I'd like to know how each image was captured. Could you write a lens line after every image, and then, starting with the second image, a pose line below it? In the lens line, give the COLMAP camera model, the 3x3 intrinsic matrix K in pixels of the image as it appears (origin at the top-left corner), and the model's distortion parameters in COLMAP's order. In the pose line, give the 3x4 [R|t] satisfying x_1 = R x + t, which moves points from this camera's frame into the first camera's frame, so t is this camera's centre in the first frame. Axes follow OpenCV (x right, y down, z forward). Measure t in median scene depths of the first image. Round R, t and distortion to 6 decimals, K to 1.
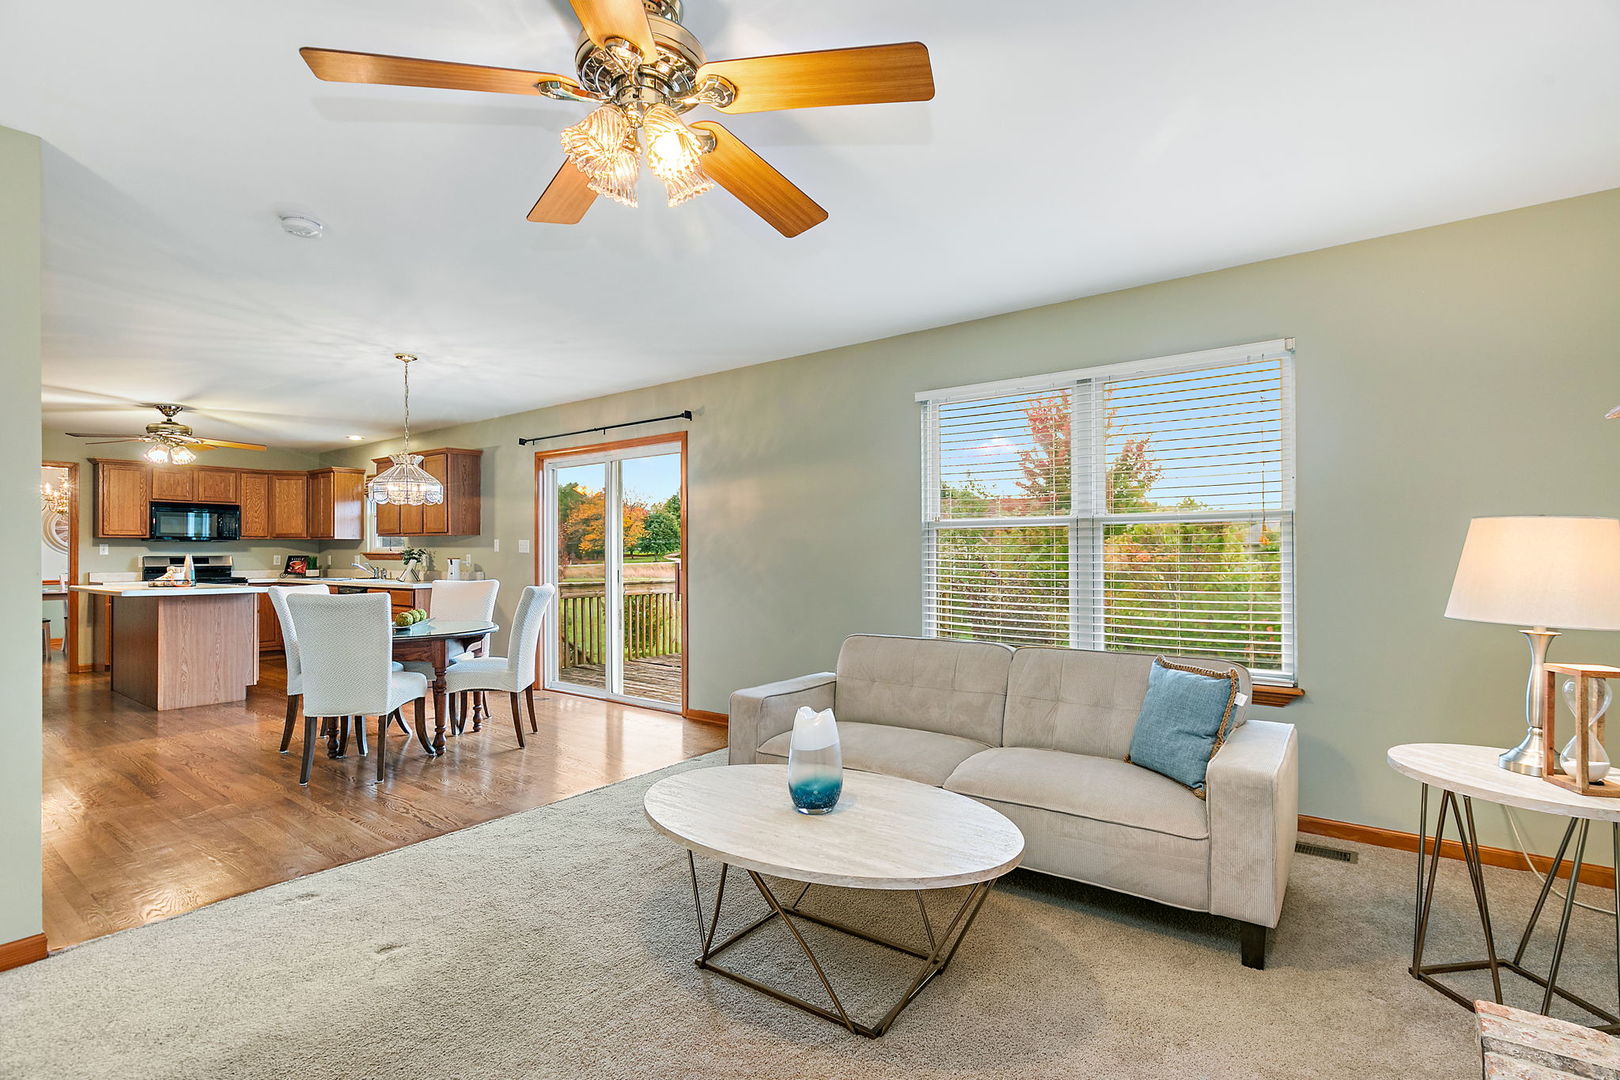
lens RADIAL K [[754.8, 0, 813.3], [0, 754.8, 545.5], [0, 0, 1]] dist [0.000440, 0.000241]
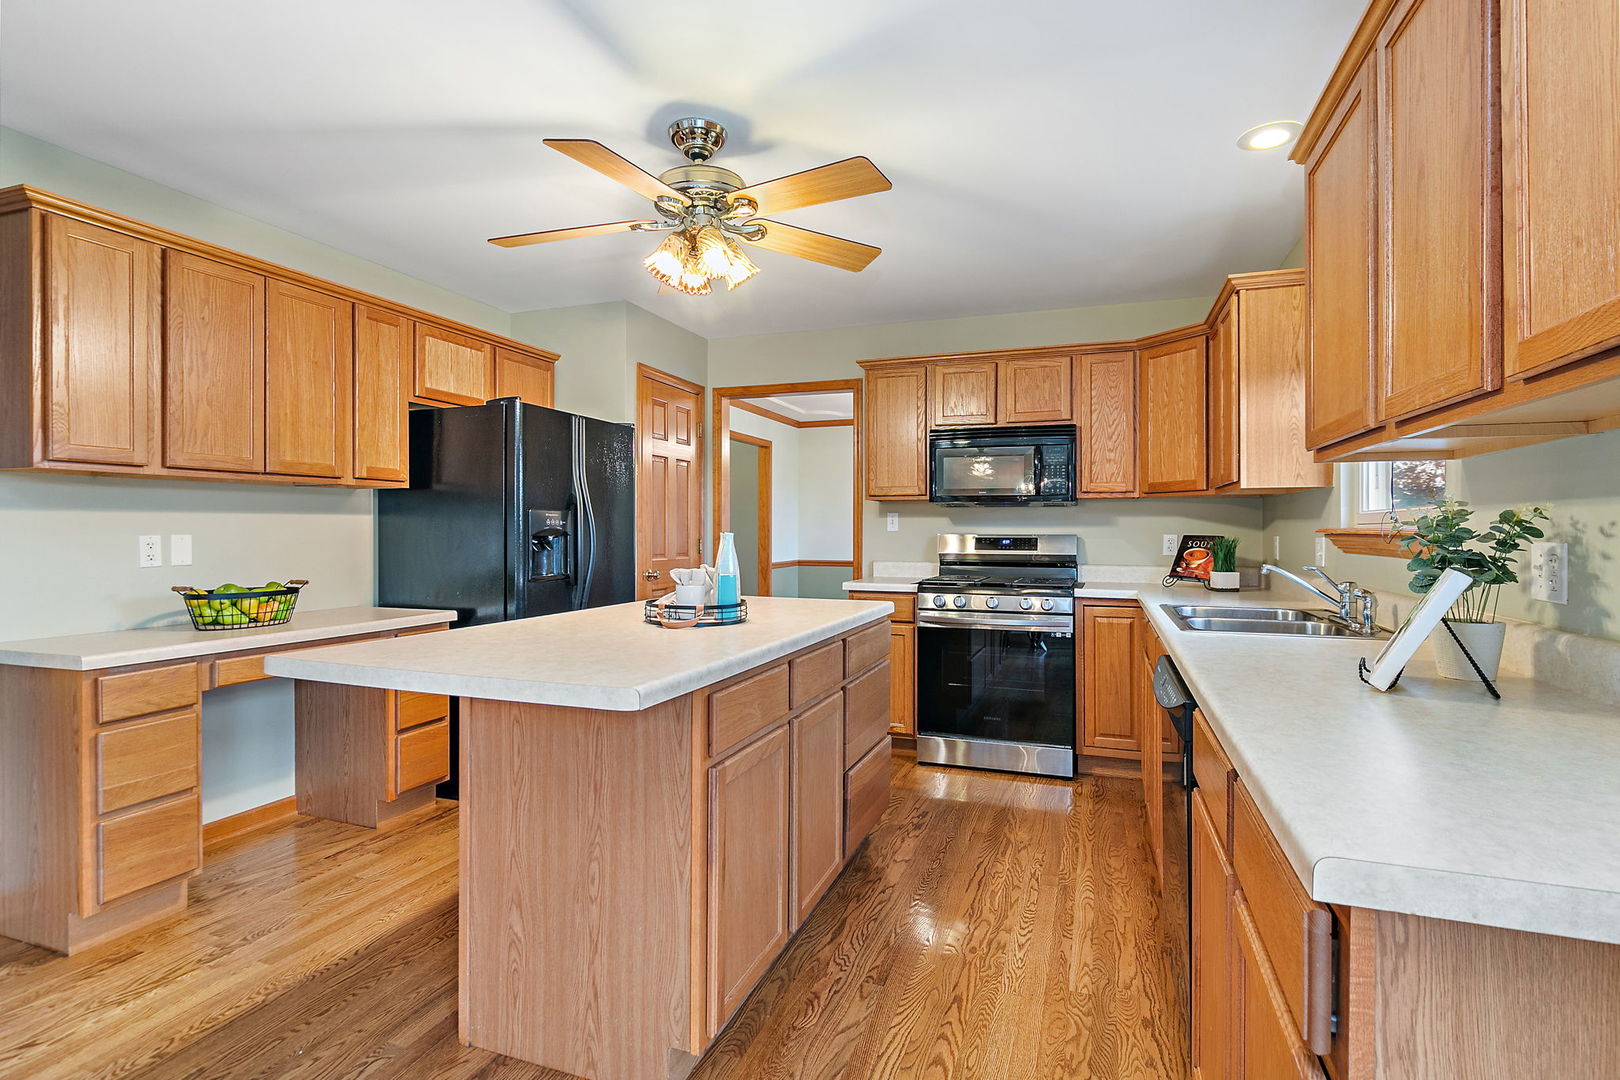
lens RADIAL K [[775.7, 0, 830.9], [0, 775.7, 530.7], [0, 0, 1]] dist [-0.000575, -0.000042]
pose [[0.302501, 0.006127, -0.953129, -0.373639], [0.006659, 0.999941, 0.008541, 0.006424], [0.953126, -0.008930, 0.302442, 0.752024]]
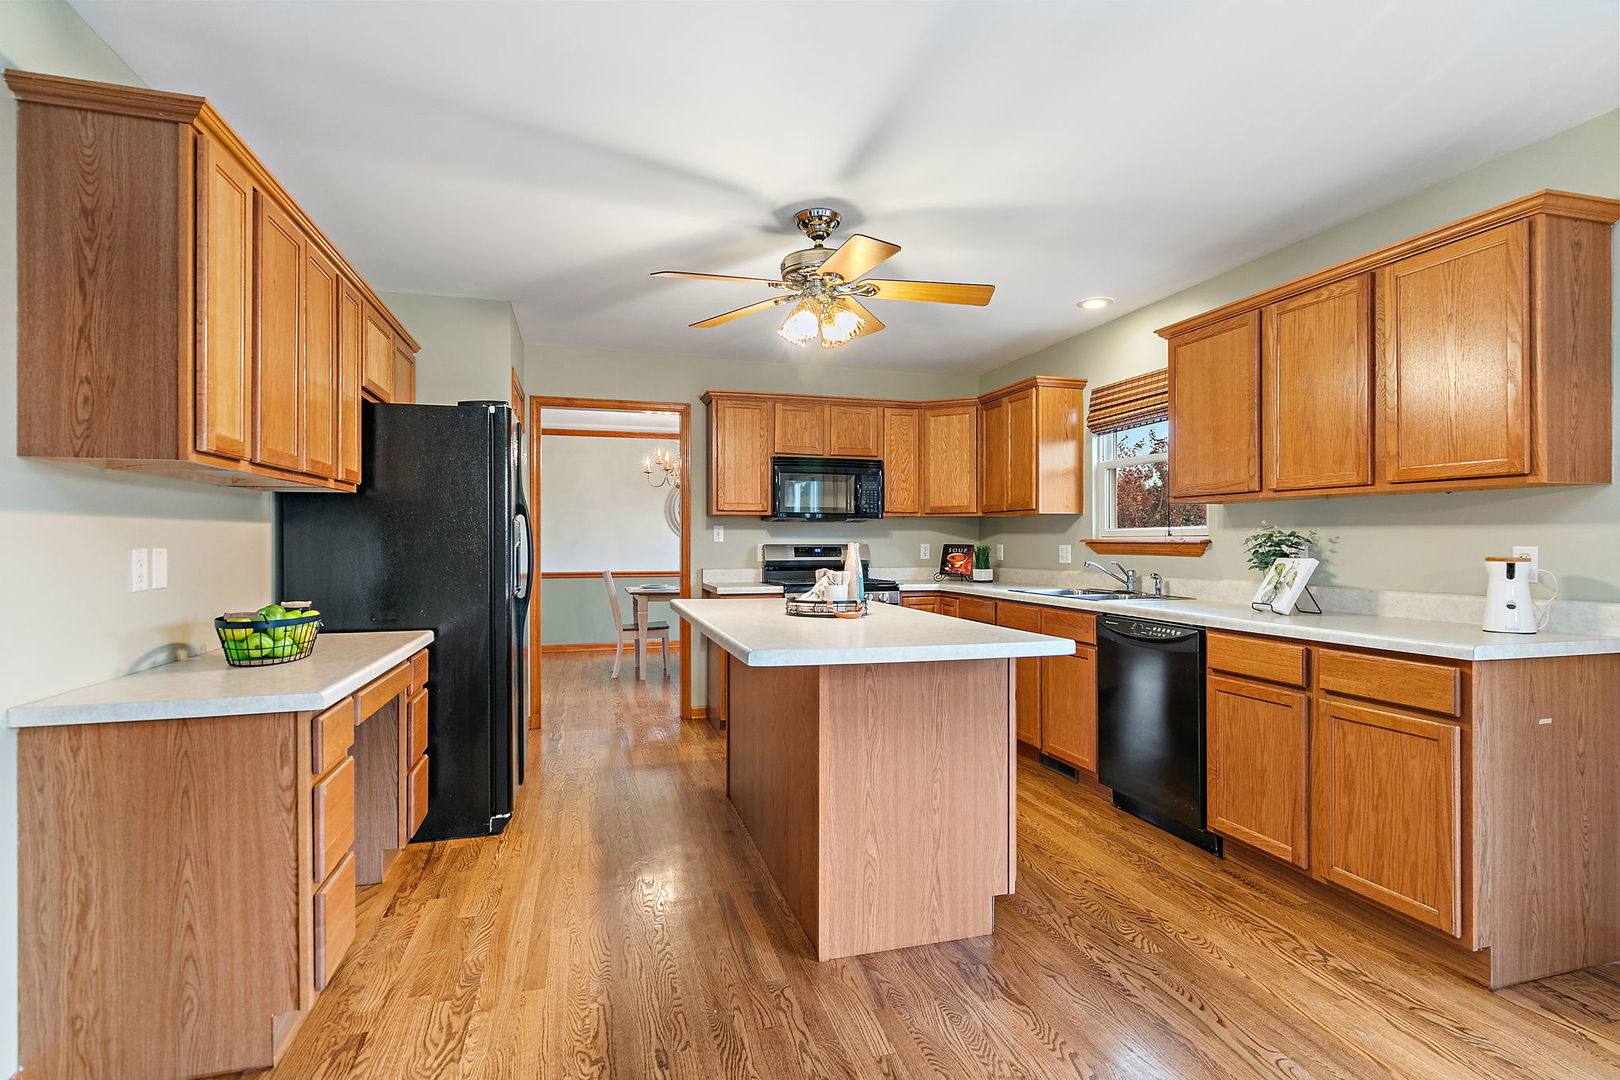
lens RADIAL K [[772.9, 0, 810.0], [0, 772.9, 540.0], [0, 0, 1]] dist [0.001394, 0.000168]
pose [[0.800767, 0.003466, -0.598966, -0.459331], [0.002582, 0.999954, 0.009238, 0.004573], [0.598970, -0.008944, 0.800721, 0.494639]]
